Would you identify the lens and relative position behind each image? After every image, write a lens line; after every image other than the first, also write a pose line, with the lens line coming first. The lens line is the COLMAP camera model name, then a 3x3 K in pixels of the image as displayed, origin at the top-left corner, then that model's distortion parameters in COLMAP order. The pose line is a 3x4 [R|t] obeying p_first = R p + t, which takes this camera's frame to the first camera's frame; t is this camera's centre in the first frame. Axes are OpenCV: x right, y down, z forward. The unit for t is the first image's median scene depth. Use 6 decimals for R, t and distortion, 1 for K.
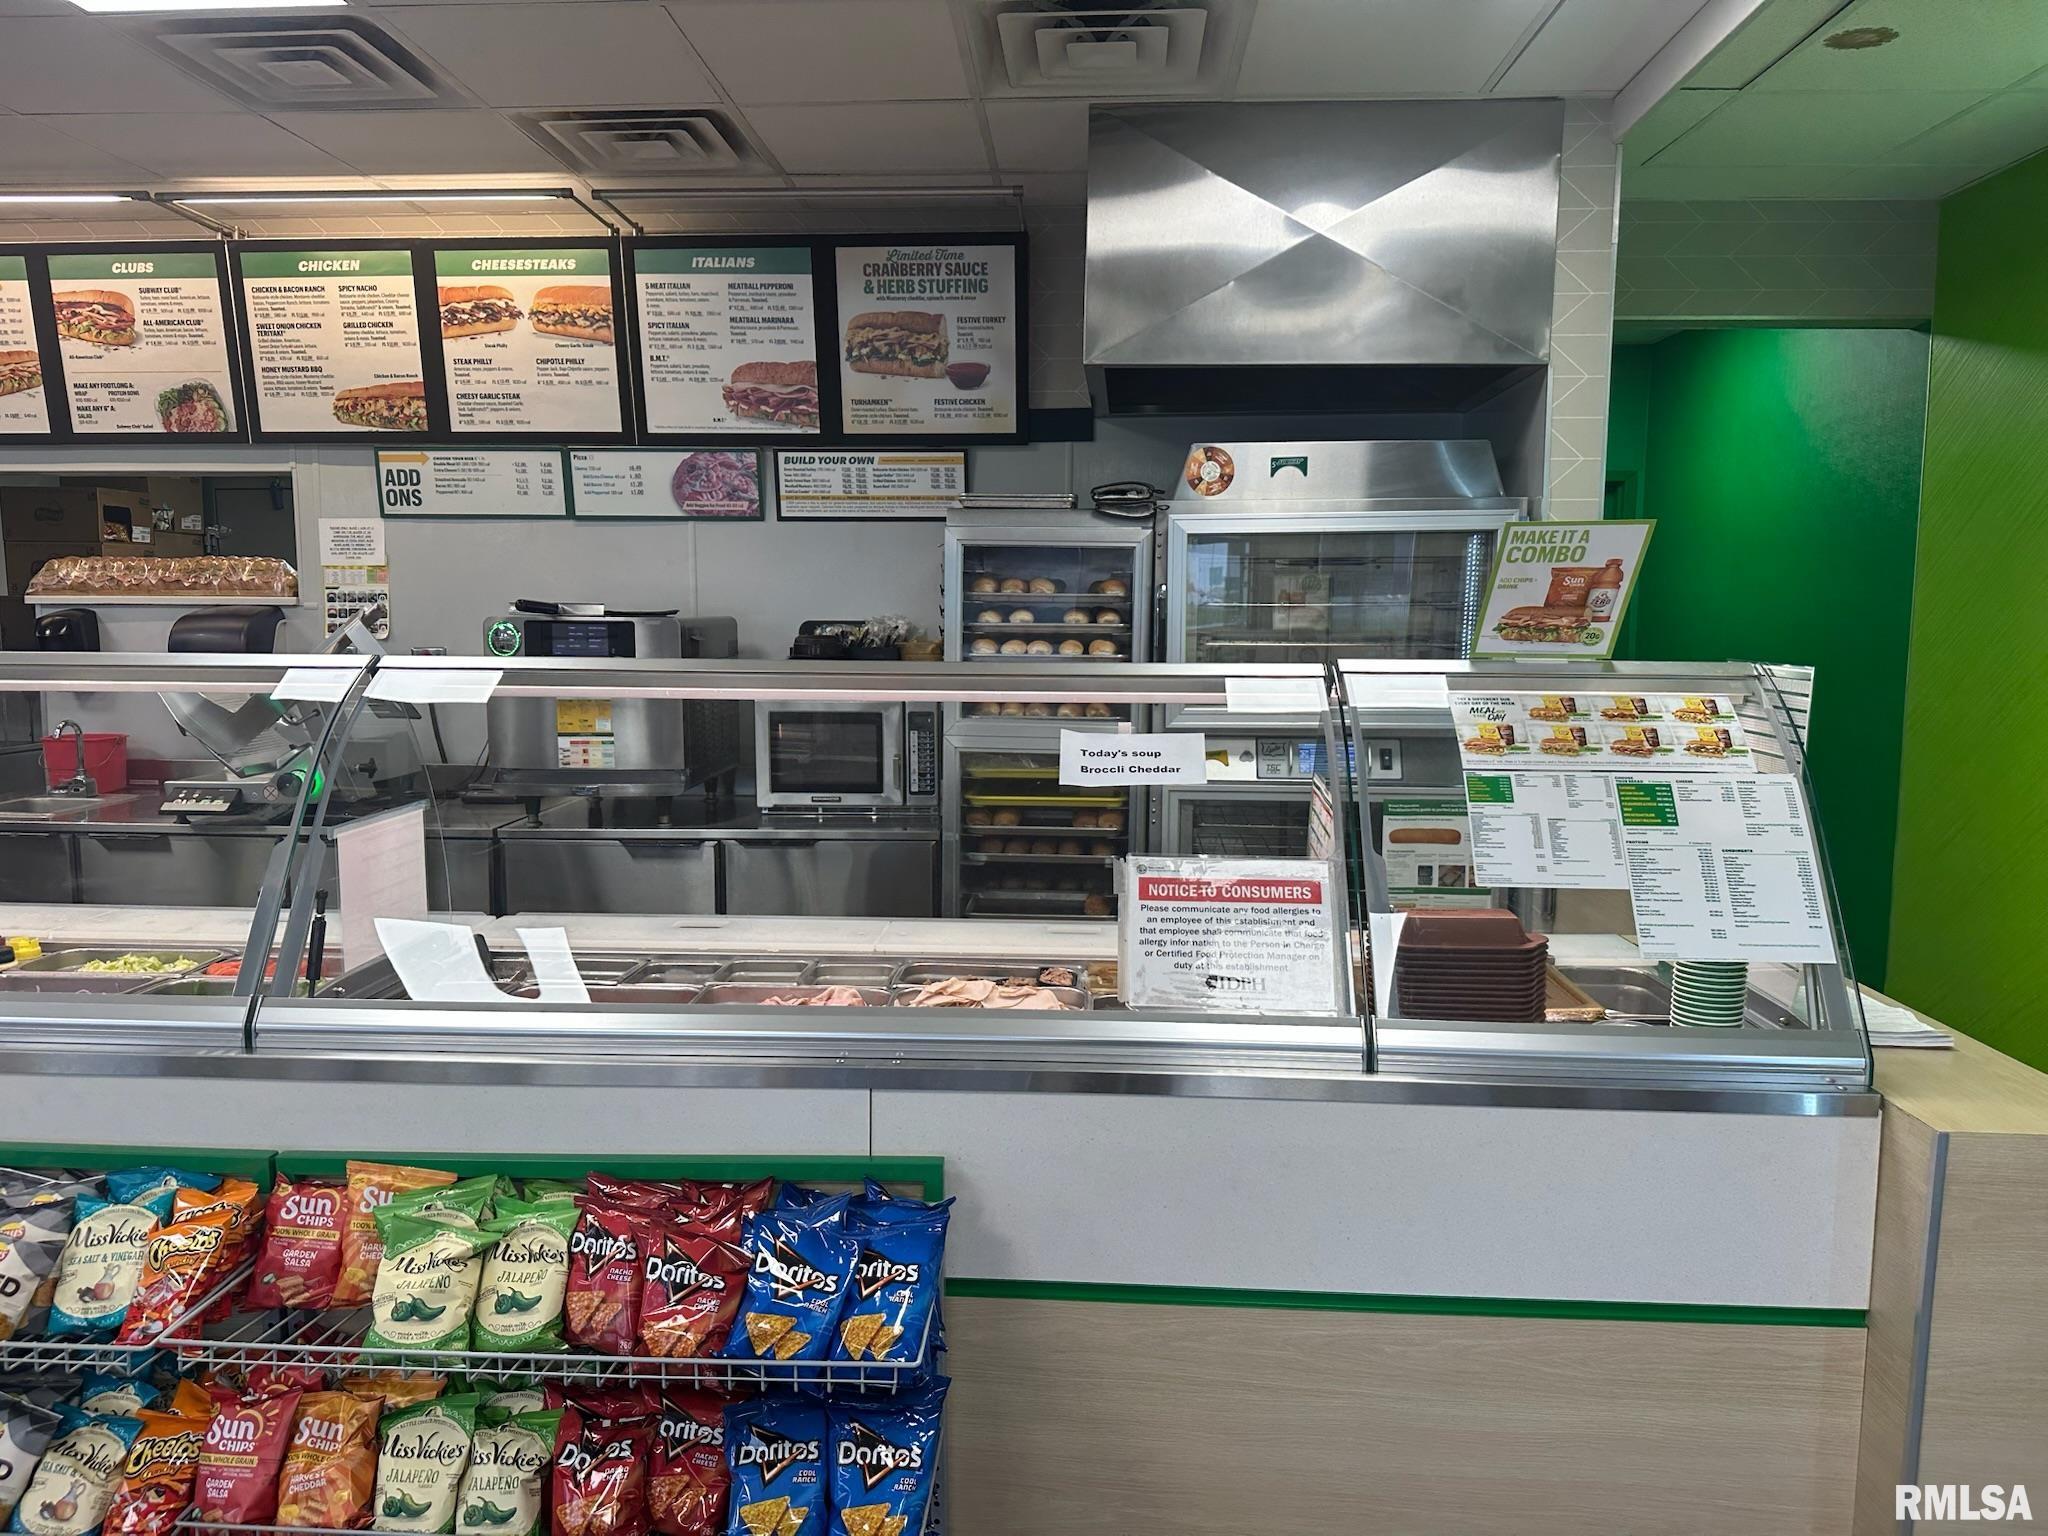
lens RADIAL K [[1439.7, 0, 1022.1], [0, 1439.7, 768.1], [0, 0, 1]] dist [0.062235, -0.076736]
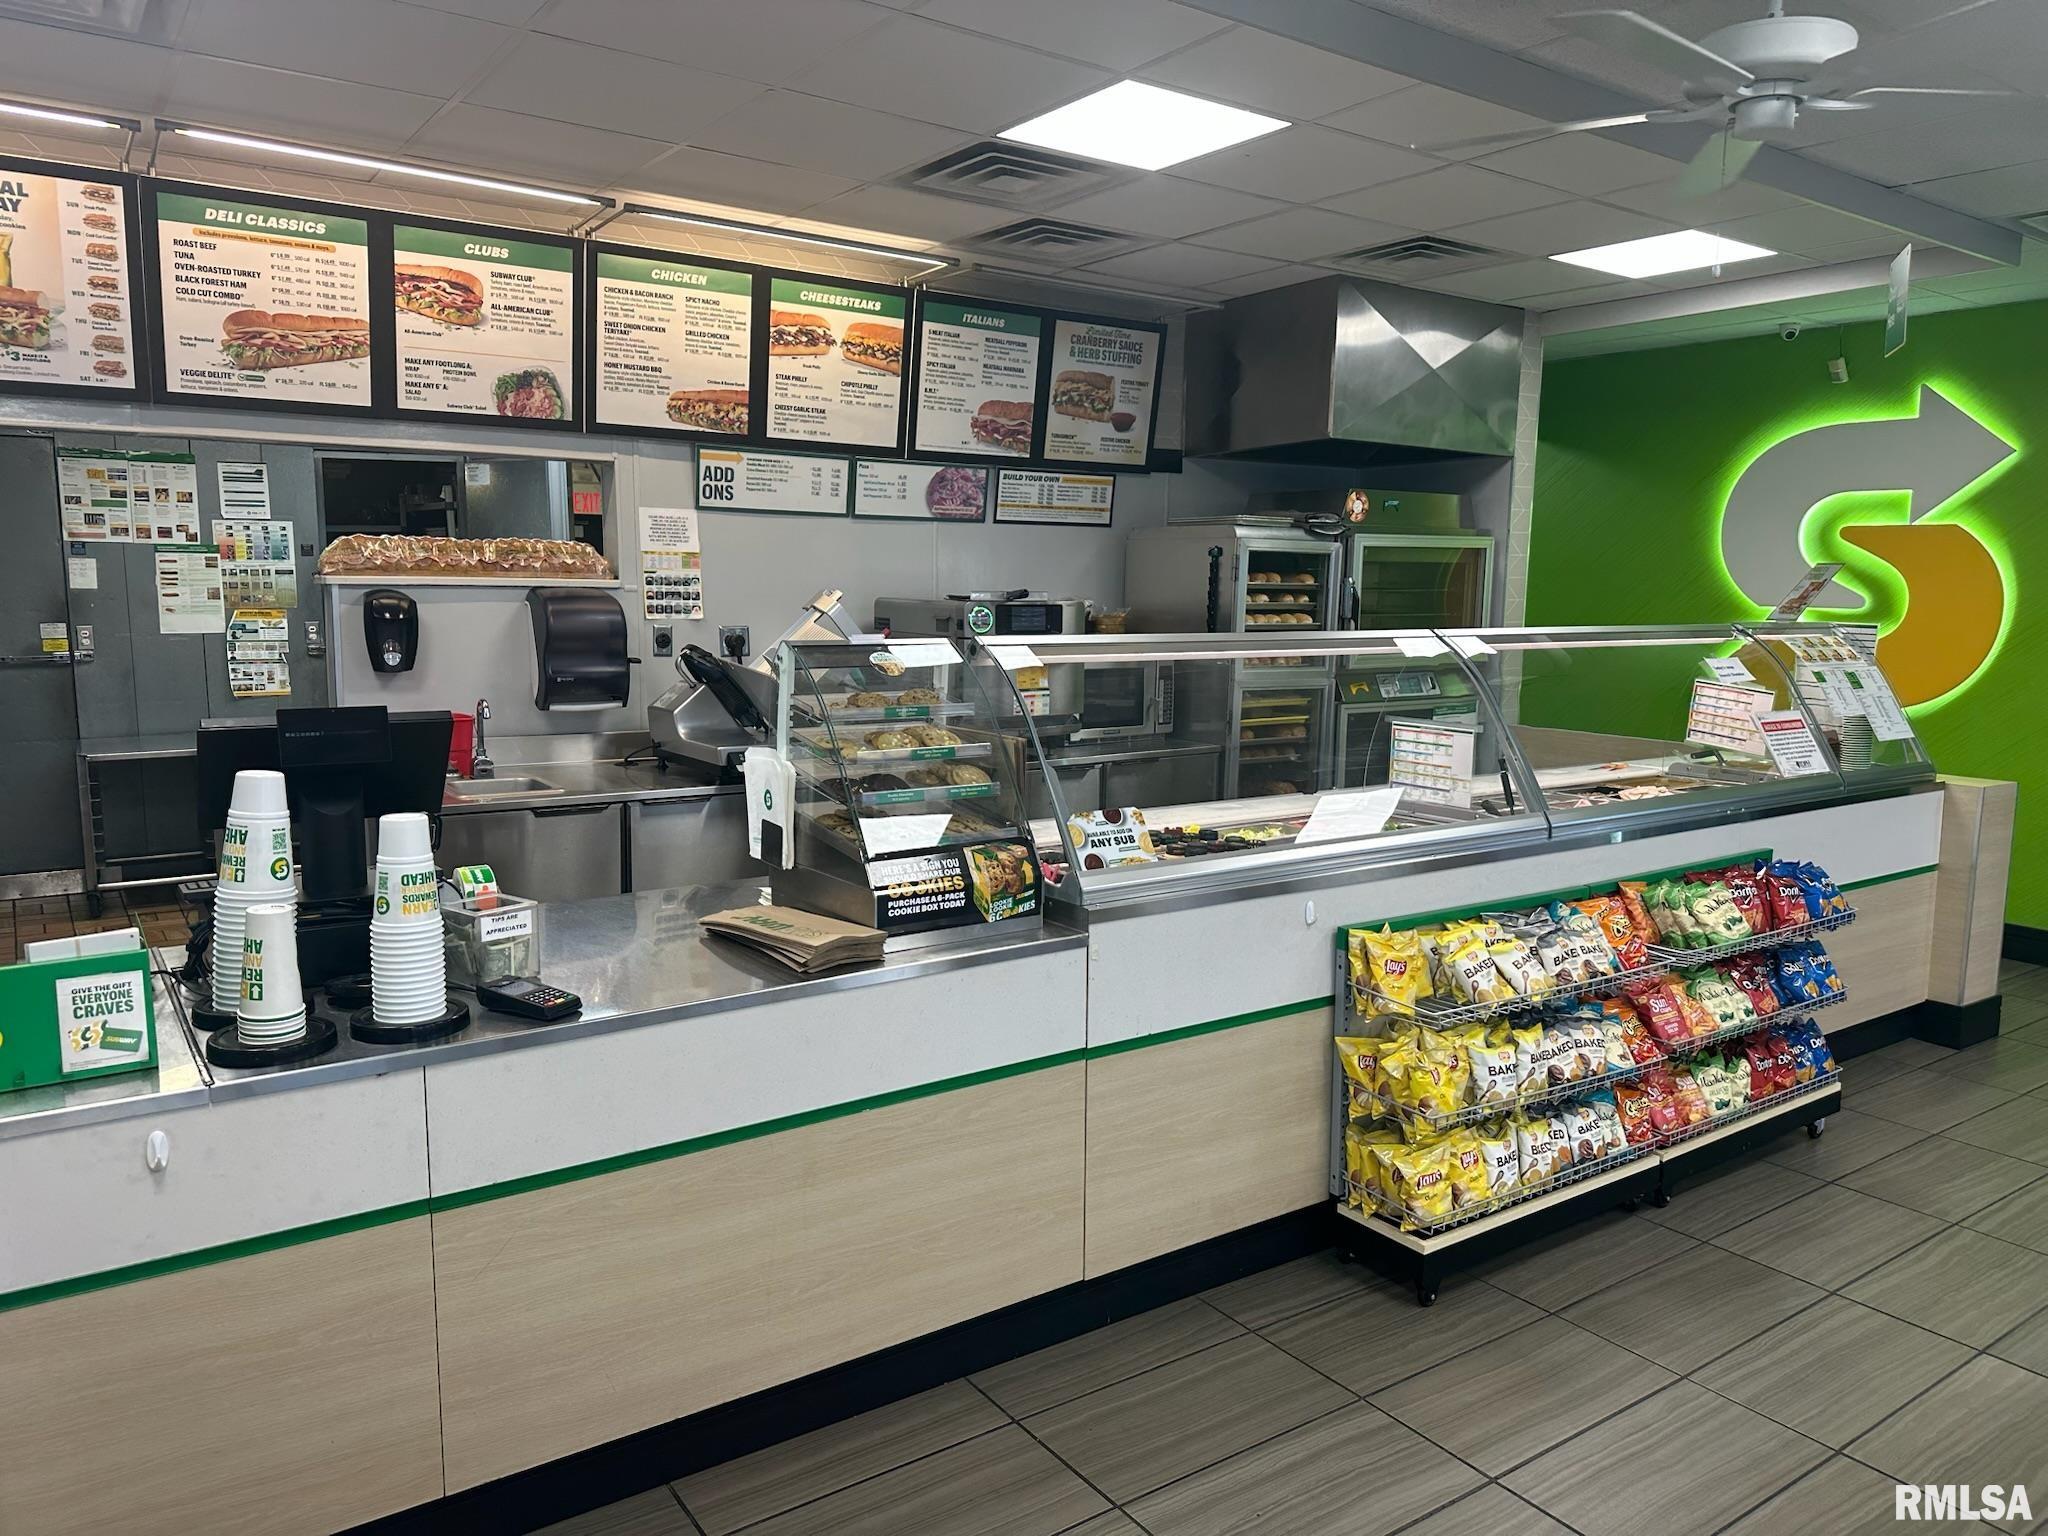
lens RADIAL K [[1439.7, 0, 1031.2], [0, 1439.7, 776.4], [0, 0, 1]] dist [0.062235, -0.076736]
pose [[0.780942, -0.076479, 0.619903, -1.103538], [0.058912, 0.997070, 0.048795, -0.008950], [-0.621819, -0.001586, 0.783160, -0.026395]]
